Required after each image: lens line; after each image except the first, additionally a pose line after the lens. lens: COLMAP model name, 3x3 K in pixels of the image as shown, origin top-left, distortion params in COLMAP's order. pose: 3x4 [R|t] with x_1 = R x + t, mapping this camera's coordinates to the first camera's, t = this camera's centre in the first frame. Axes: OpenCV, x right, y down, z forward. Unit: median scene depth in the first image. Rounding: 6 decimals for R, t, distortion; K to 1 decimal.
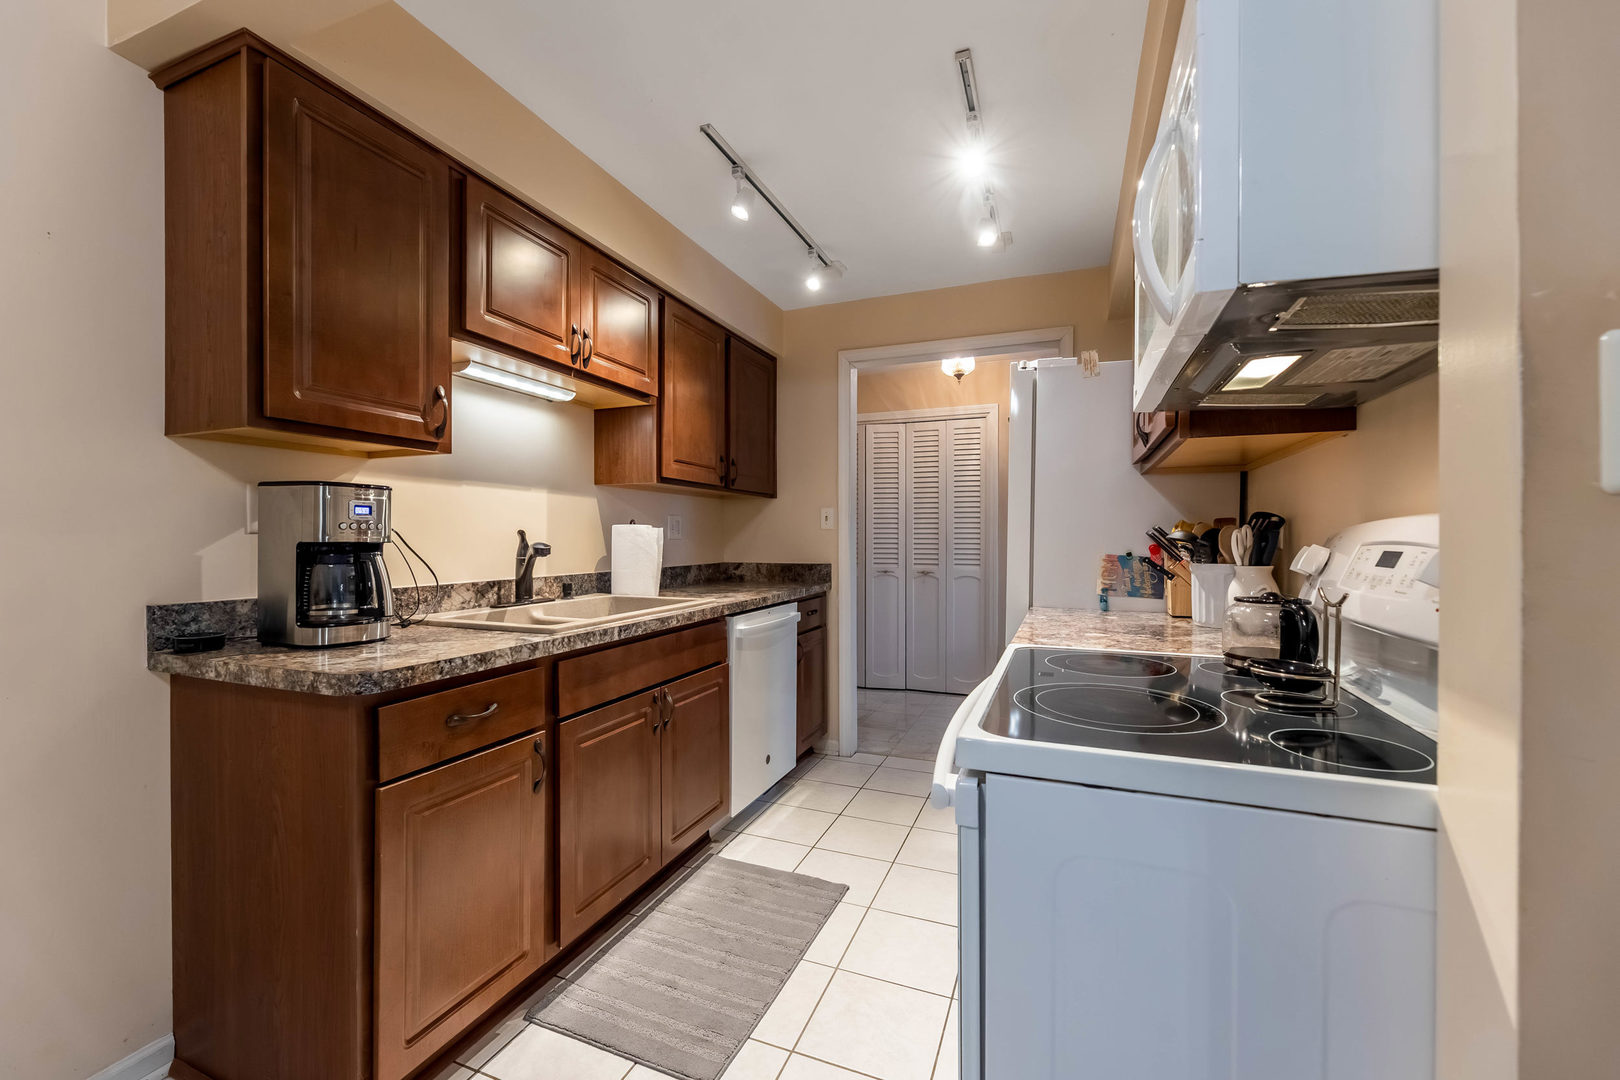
lens RADIAL K [[645.9, 0, 804.3], [0, 645.9, 536.0], [0, 0, 1]] dist [-0.001657, -0.000315]
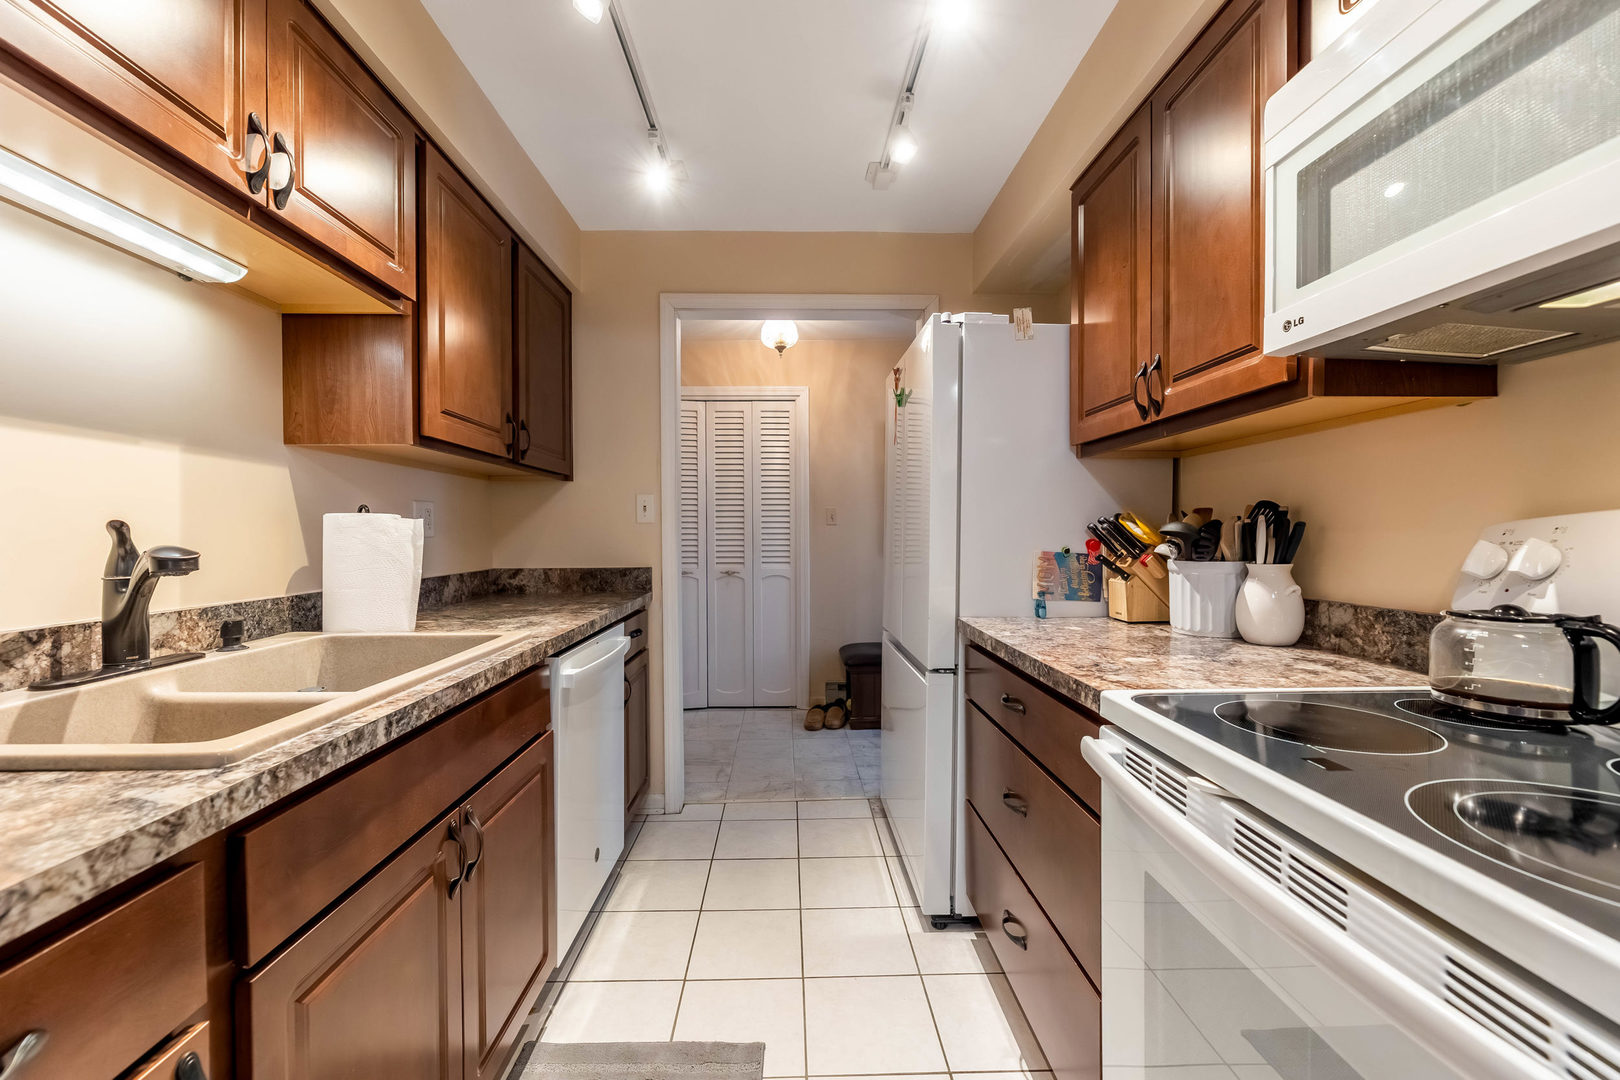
lens RADIAL K [[645.9, 0, 804.3], [0, 645.9, 536.0], [0, 0, 1]] dist [-0.001657, -0.000315]
pose [[0.917551, -0.006515, 0.397564, -0.145839], [0.003818, 0.999964, 0.007574, 0.000524], [-0.397599, -0.005431, 0.917543, 0.325278]]
